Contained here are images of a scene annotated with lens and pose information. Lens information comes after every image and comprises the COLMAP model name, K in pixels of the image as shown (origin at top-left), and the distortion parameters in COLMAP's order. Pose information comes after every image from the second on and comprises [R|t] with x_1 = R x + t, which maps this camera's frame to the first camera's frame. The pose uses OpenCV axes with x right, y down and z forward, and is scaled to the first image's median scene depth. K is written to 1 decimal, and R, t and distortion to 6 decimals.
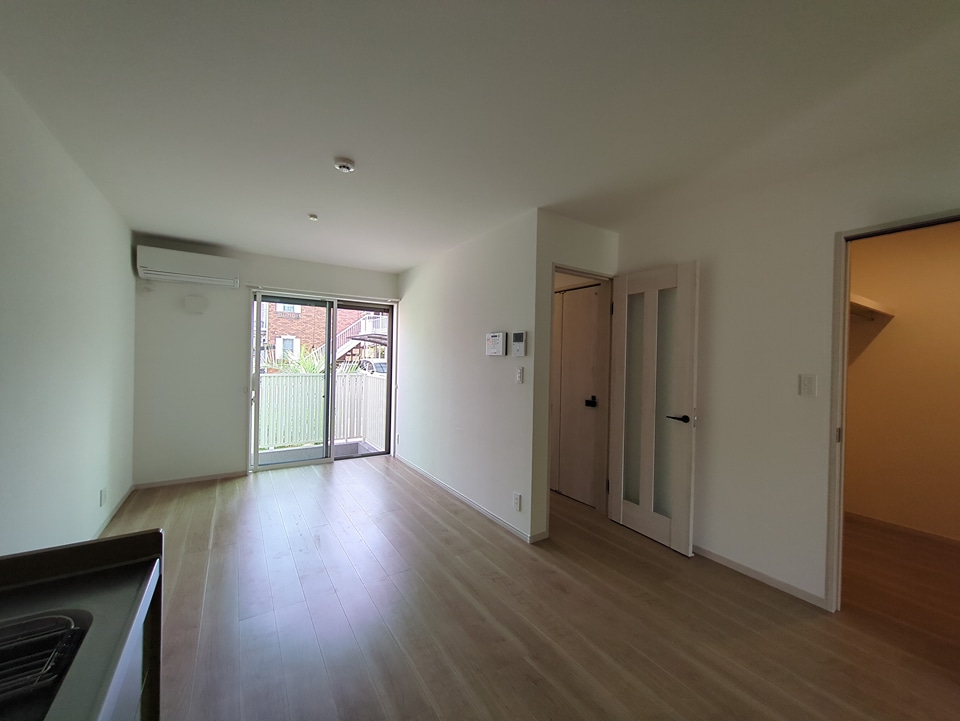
lens RADIAL K [[377.2, 0, 480.0], [0, 377.2, 360.5], [0, 0, 1]] dist [-0.001300, 0.000511]
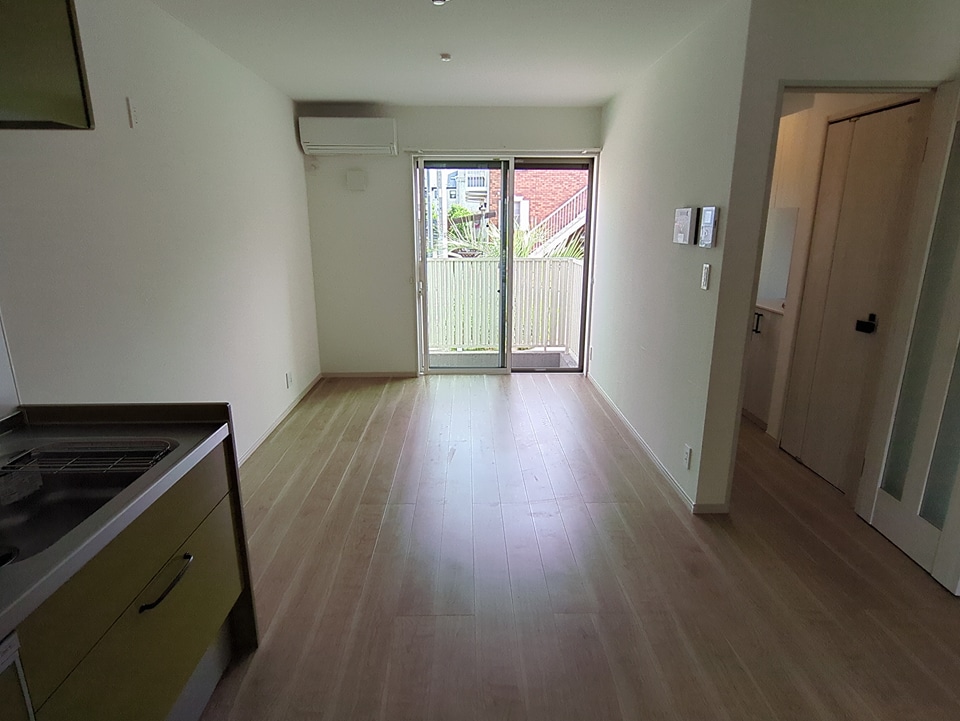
lens RADIAL K [[577.4, 0, 480.3], [0, 577.4, 383.0], [0, 0, 1]] dist [0.001158, 0.001131]
pose [[0.849057, 0.124171, -0.513501, 0.228642], [0.014243, 0.966252, 0.257203, -0.034334], [0.528109, -0.225694, 0.818635, -0.049603]]
